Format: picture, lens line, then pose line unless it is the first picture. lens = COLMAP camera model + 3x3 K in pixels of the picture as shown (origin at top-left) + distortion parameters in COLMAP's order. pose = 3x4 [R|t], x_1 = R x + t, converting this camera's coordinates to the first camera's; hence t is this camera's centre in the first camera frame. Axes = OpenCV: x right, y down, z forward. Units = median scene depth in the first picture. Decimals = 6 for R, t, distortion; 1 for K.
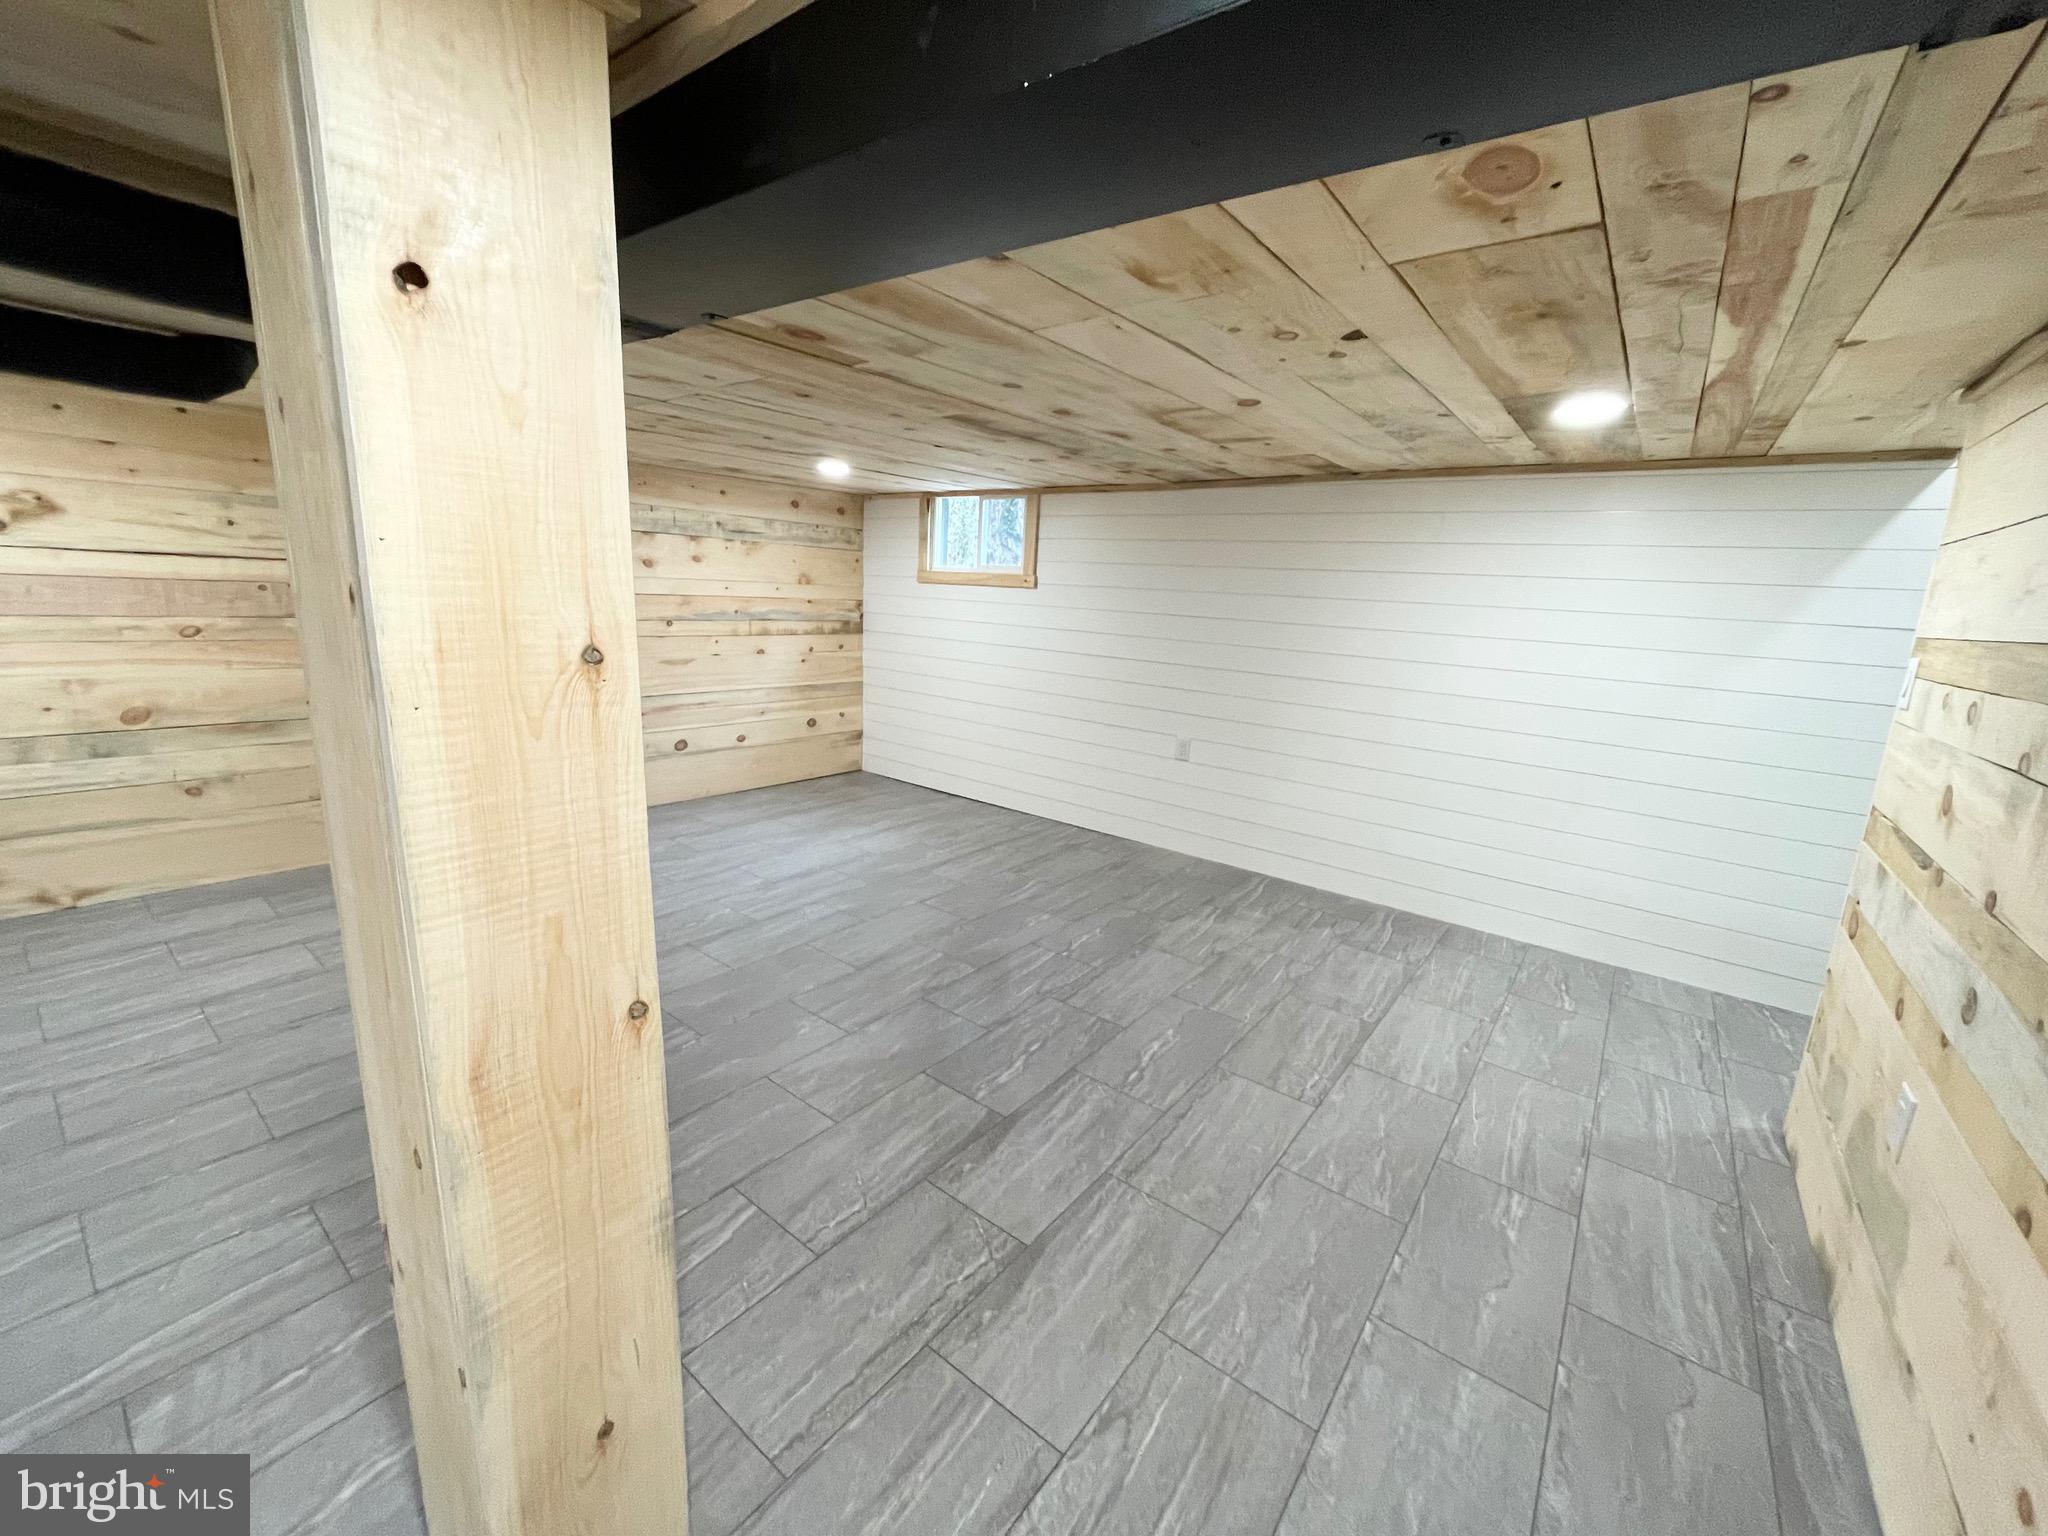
lens RADIAL K [[825.4, 0, 1024.5], [0, 825.4, 764.8], [0, 0, 1]] dist [-0.006740, 0.000245]
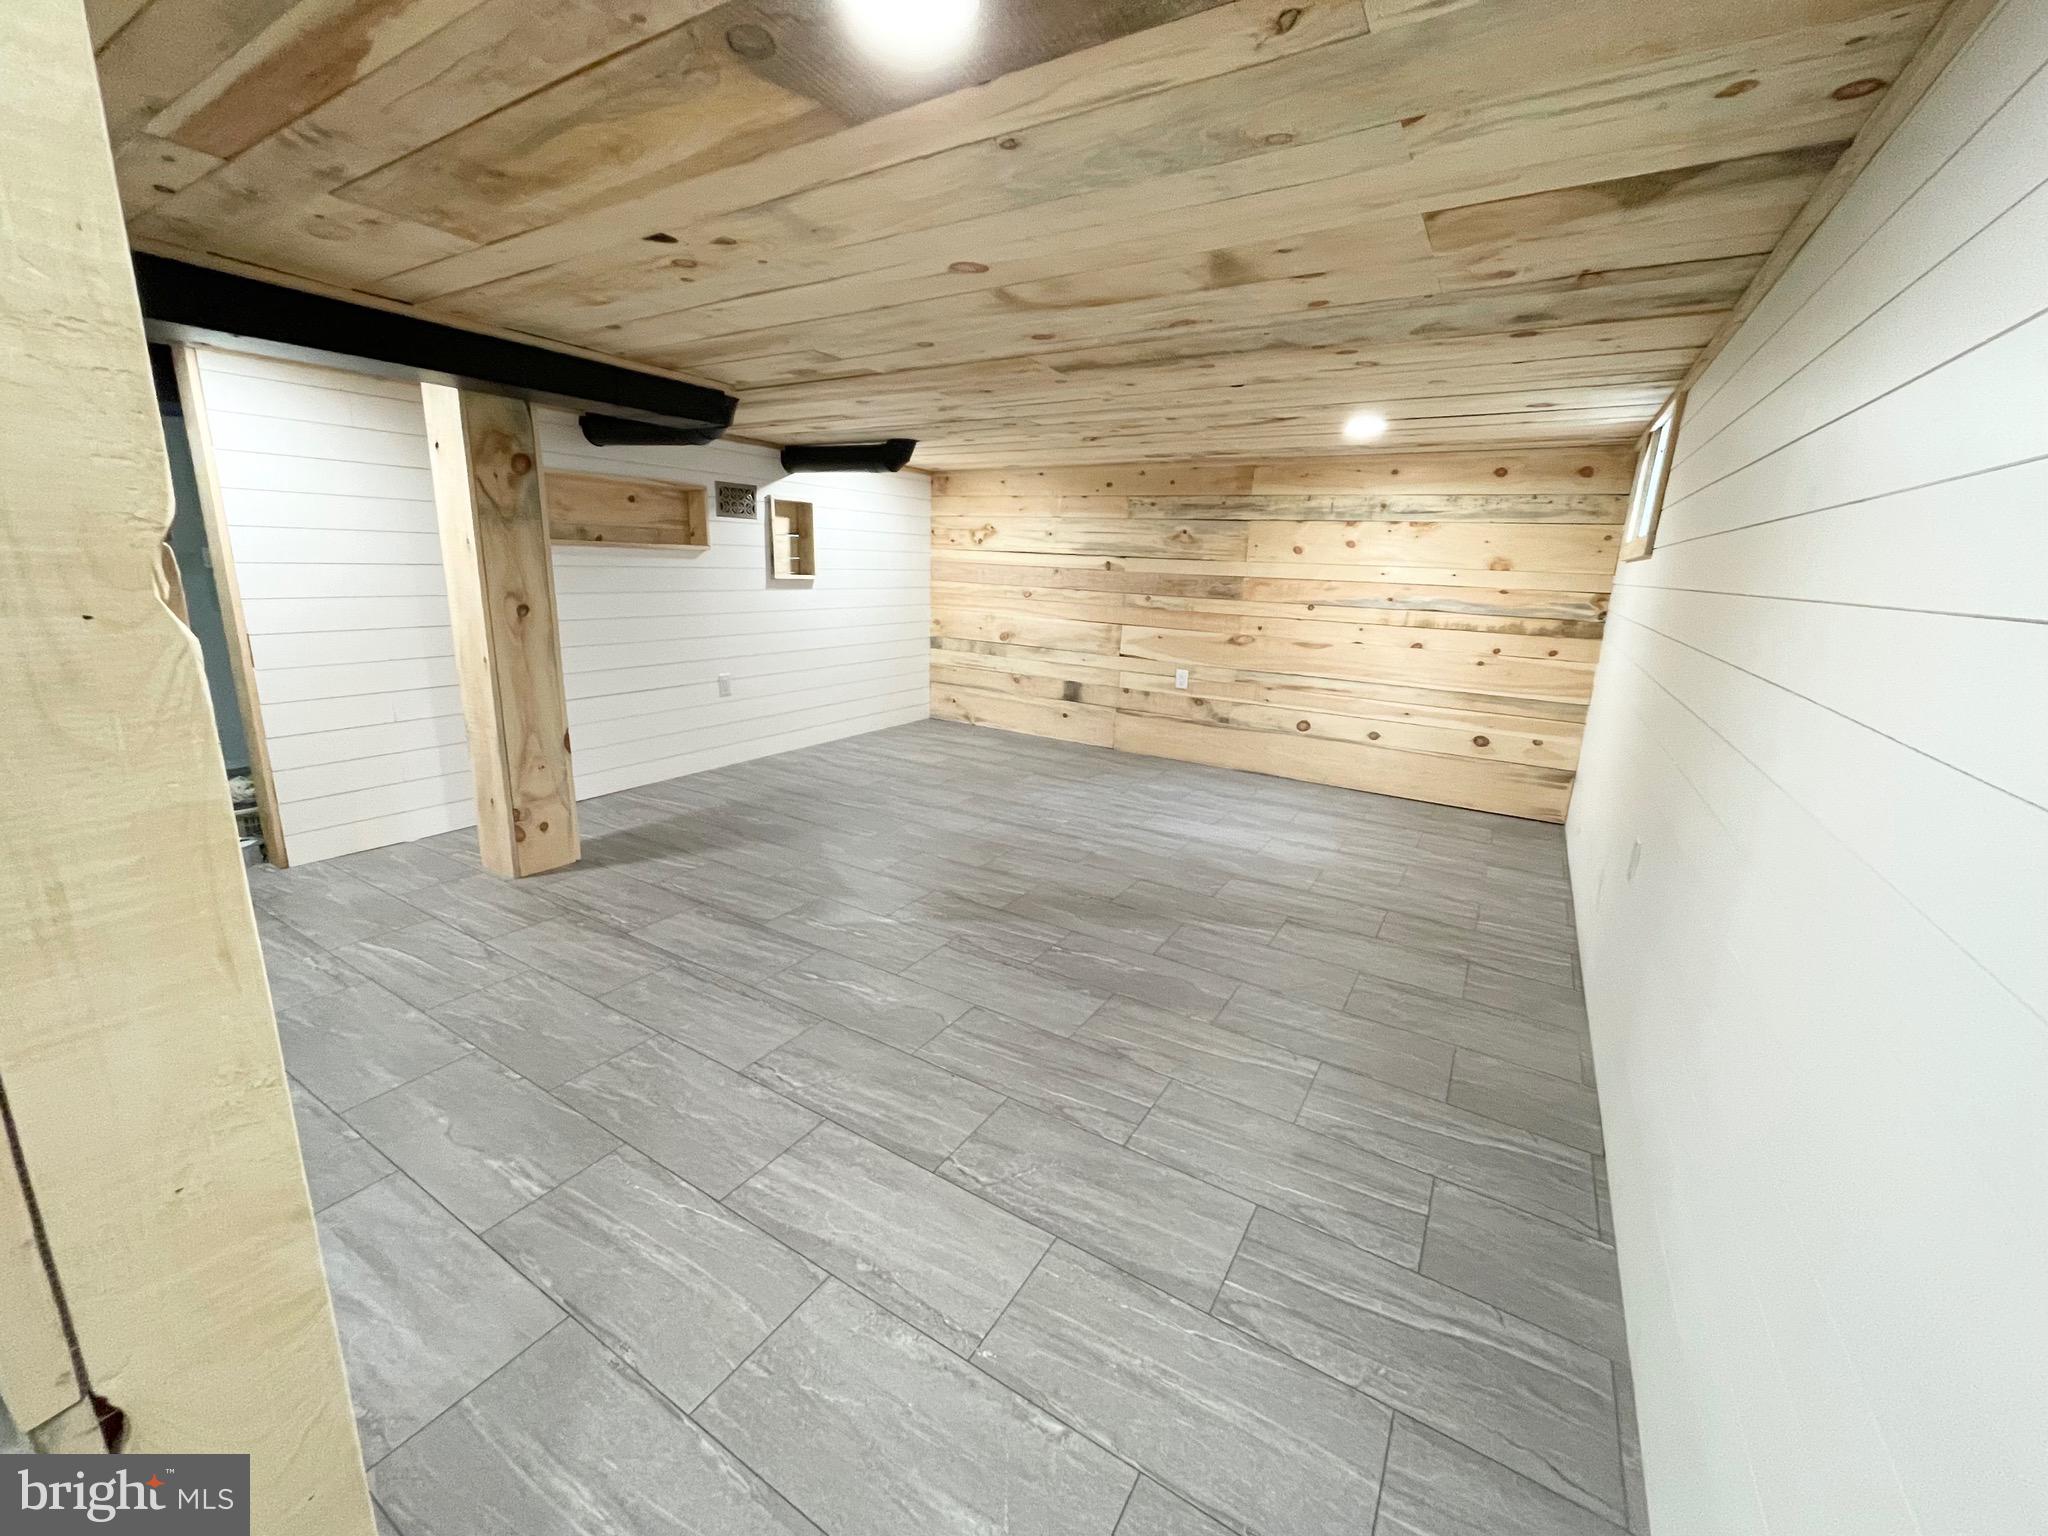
lens RADIAL K [[825.4, 0, 1018.4], [0, 825.4, 768.7], [0, 0, 1]] dist [-0.006740, 0.000245]
pose [[0.105751, 0.197830, -0.974515, 0.682419], [-0.237833, 0.956599, 0.168384, -0.074255], [0.965532, 0.213965, 0.148211, 0.617513]]
